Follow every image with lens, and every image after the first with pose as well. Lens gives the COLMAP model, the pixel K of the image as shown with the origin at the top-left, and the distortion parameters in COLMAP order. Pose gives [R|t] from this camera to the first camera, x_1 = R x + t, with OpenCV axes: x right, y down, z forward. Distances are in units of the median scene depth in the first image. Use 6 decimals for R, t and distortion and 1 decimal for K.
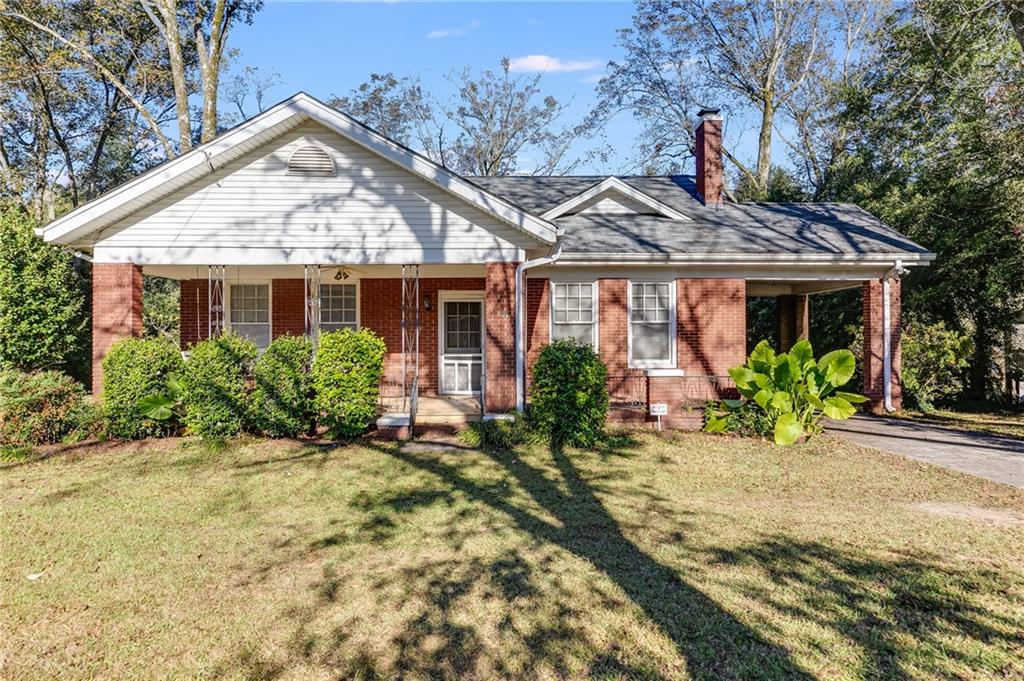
lens RADIAL K [[676.8, 0, 512.3], [0, 676.8, 342.4], [0, 0, 1]] dist [-0.002967, 0.001520]
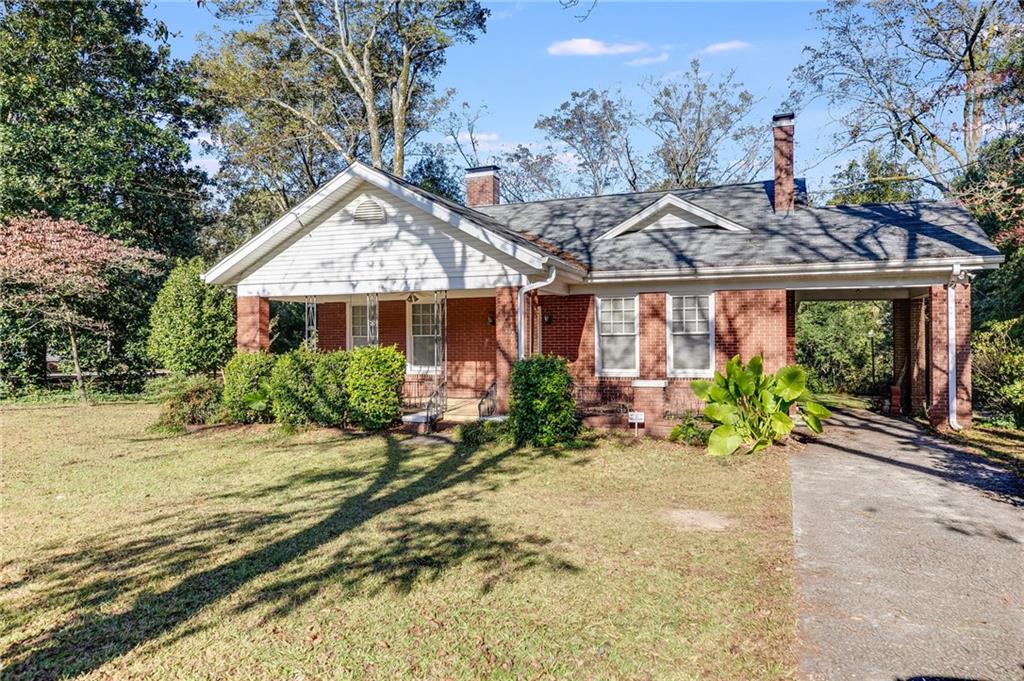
lens RADIAL K [[676.8, 0, 511.6], [0, 676.8, 339.8], [0, 0, 1]] dist [-0.002967, 0.001520]
pose [[0.927831, -0.003707, -0.372984, 0.423836], [0.002699, 0.999991, -0.003225, -0.022387], [0.372992, 0.001986, 0.927832, -0.084938]]
